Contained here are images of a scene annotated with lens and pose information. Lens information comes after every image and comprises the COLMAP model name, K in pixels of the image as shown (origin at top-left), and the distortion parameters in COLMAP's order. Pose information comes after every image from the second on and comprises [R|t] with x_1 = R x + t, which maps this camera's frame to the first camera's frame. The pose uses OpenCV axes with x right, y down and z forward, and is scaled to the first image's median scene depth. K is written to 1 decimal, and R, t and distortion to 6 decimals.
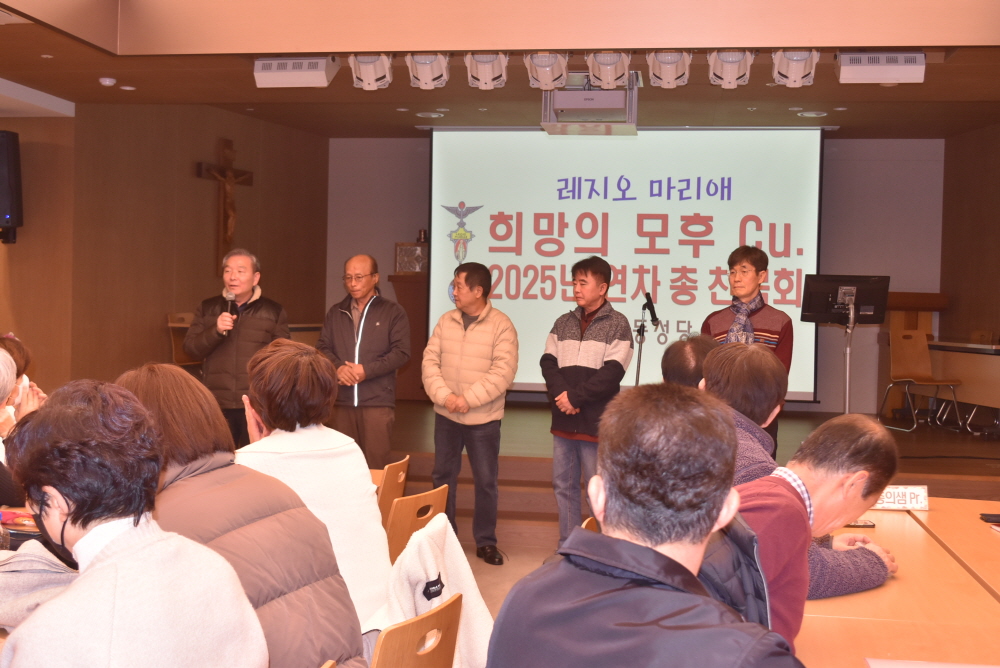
lens RADIAL K [[1199.4, 0, 493.0], [0, 1199.4, 333.4], [0, 0, 1]] dist [-0.012195, 0.000000]
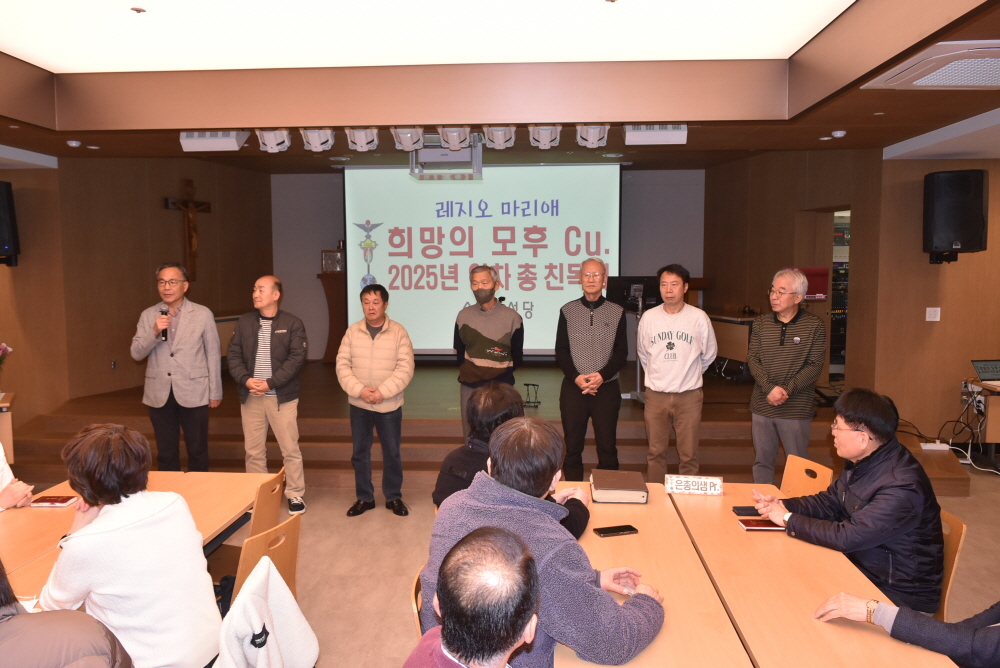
lens RADIAL K [[787.0, 0, 495.7], [0, 787.0, 331.4], [0, 0, 1]] dist [-0.005884, 0.015655]
pose [[0.994930, -0.035670, 0.094032, 0.032097], [0.029831, 0.997581, 0.062782, -0.035231], [-0.096044, -0.059659, 0.993588, 0.074185]]
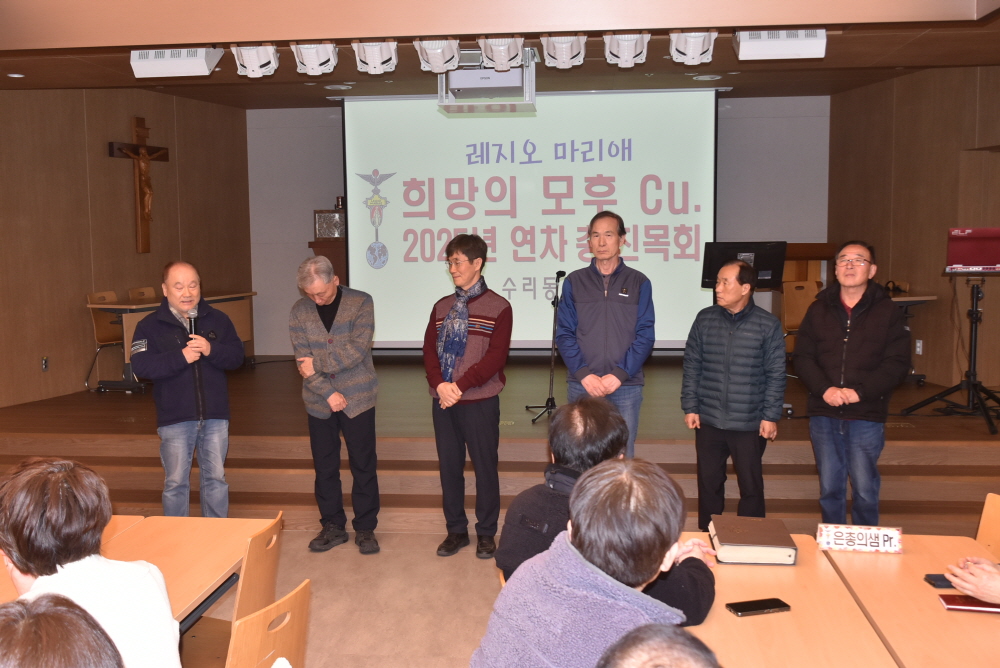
lens RADIAL K [[1026.3, 0, 493.6], [0, 1026.3, 334.6], [0, 0, 1]] dist [-0.008909, 0.000000]
pose [[0.997559, -0.041596, 0.056092, 0.021033], [0.036991, 0.996046, 0.080776, -0.036267], [-0.059230, -0.078504, 0.995153, 0.099957]]
